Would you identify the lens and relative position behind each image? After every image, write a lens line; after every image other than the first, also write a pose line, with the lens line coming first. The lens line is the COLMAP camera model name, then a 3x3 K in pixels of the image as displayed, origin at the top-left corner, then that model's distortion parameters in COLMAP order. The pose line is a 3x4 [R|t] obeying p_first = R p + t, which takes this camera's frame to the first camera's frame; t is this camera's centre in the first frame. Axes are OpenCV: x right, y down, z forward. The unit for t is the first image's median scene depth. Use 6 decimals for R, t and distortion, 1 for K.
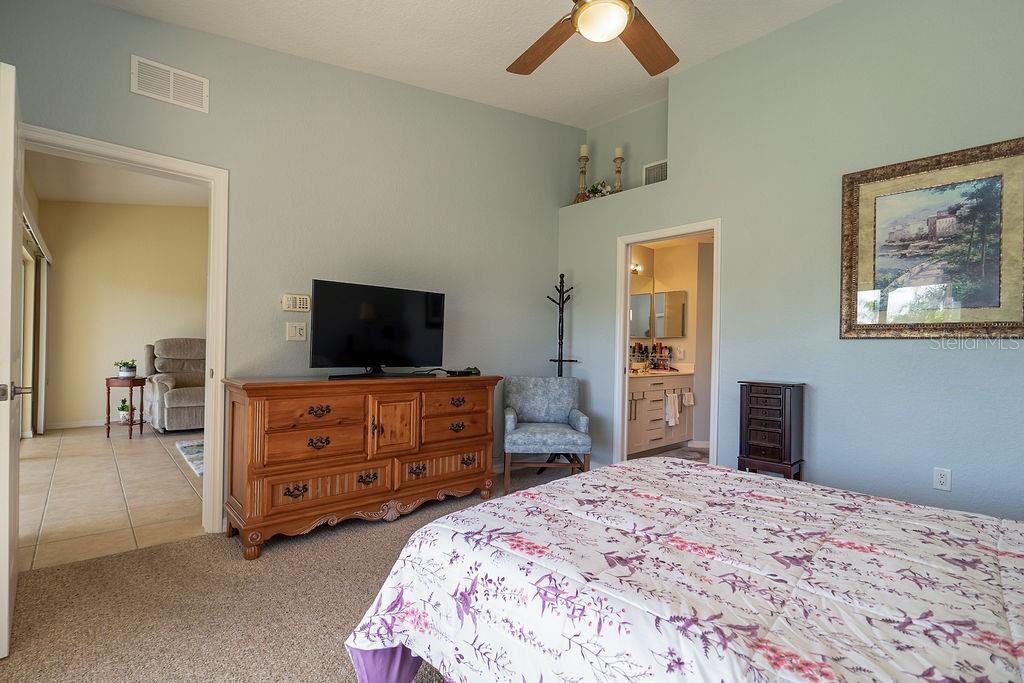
lens RADIAL K [[468.4, 0, 513.5], [0, 468.4, 348.2], [0, 0, 1]] dist [-0.010021, 0.000073]
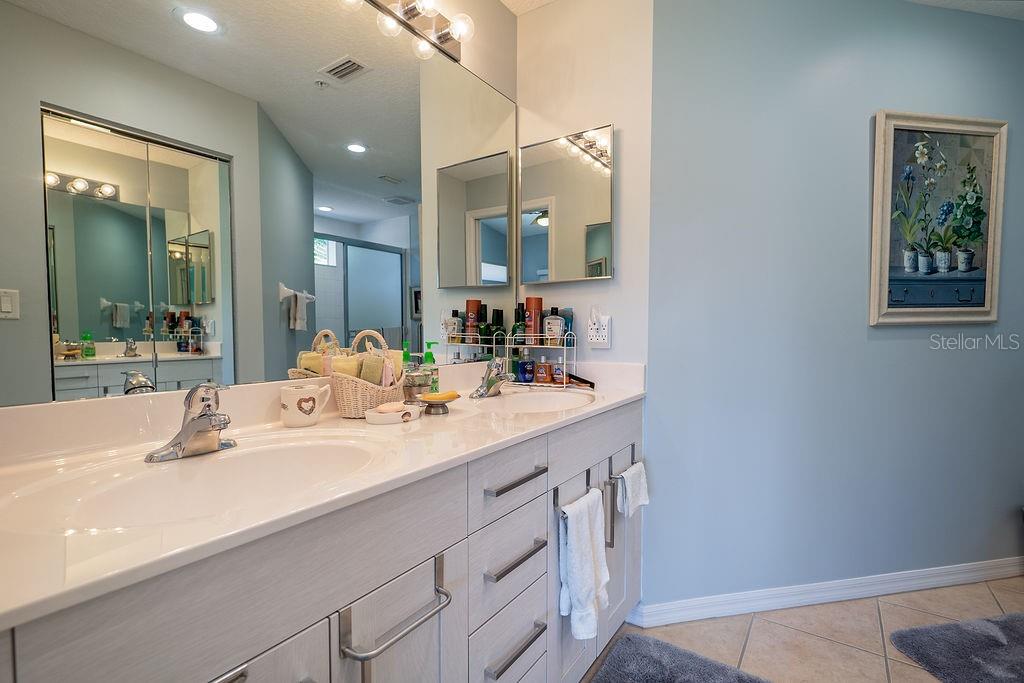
lens RADIAL K [[468.4, 0, 513.5], [0, 468.4, 348.2], [0, 0, 1]] dist [-0.010021, 0.000073]
pose [[0.973669, -0.029238, 0.226083, 0.224846], [0.018464, 0.998597, 0.049625, 0.006419], [-0.227217, -0.044144, 0.972843, 0.693917]]
